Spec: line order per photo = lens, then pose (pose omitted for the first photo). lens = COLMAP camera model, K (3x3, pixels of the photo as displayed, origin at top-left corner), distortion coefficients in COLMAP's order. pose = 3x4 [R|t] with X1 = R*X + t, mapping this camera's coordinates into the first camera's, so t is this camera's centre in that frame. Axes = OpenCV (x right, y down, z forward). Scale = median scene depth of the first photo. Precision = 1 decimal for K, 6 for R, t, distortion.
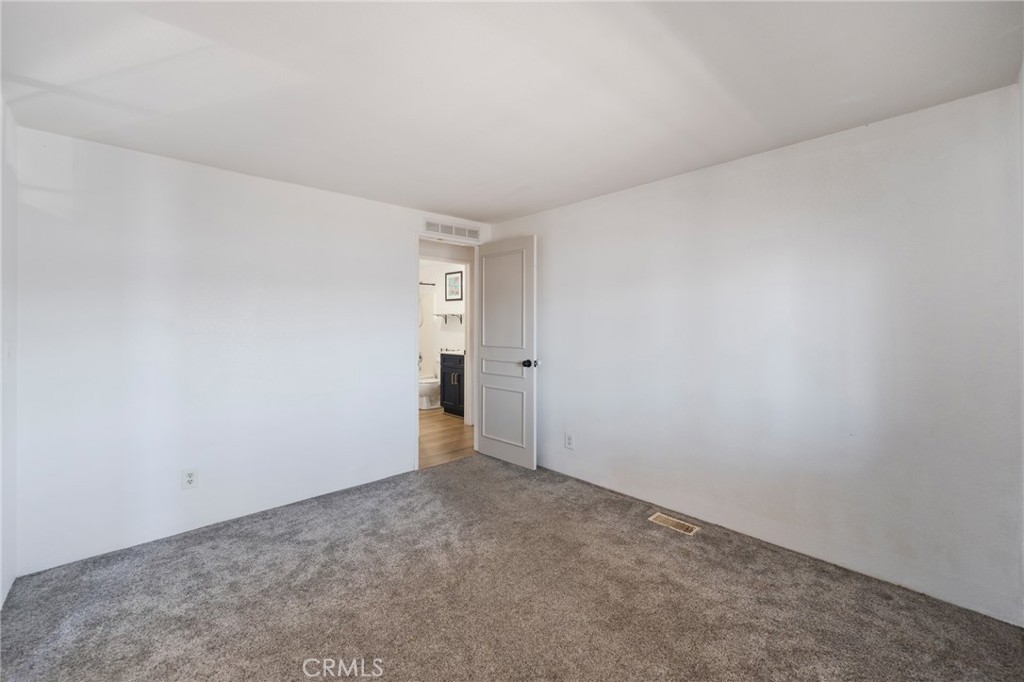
lens RADIAL K [[417.6, 0, 509.0], [0, 417.6, 332.5], [0, 0, 1]] dist [0.003126, -0.000677]
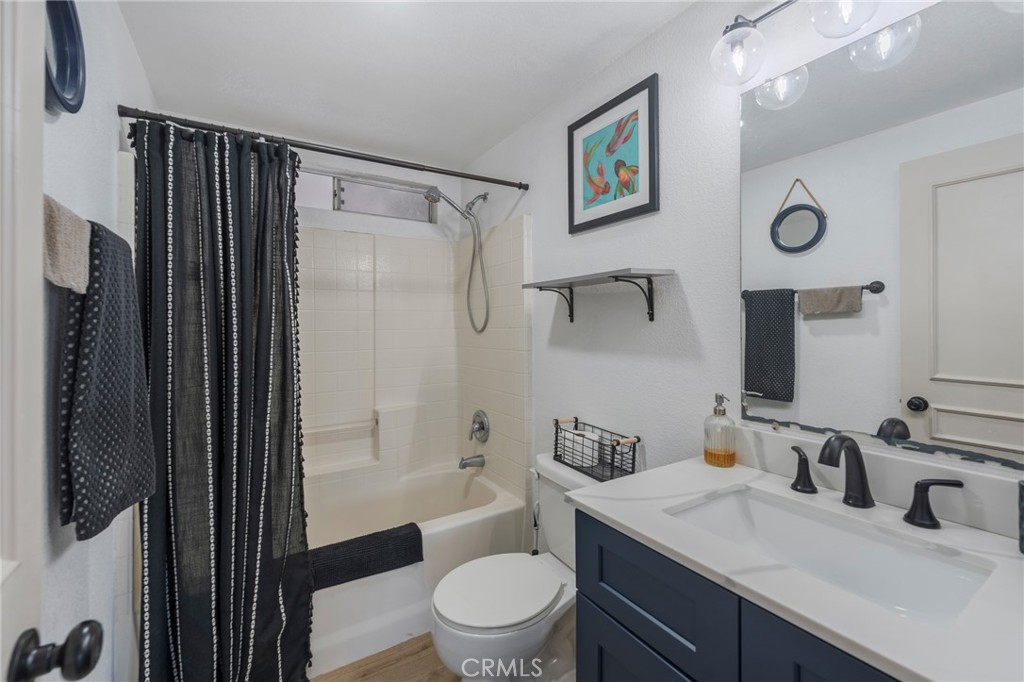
lens RADIAL K [[417.6, 0, 510.9], [0, 417.6, 332.3], [0, 0, 1]] dist [0.003126, -0.000677]
pose [[0.981723, -0.001831, -0.190305, -0.140240], [0.000913, 0.999988, -0.004915, -0.012841], [0.190311, 0.004651, 0.981713, 0.747873]]
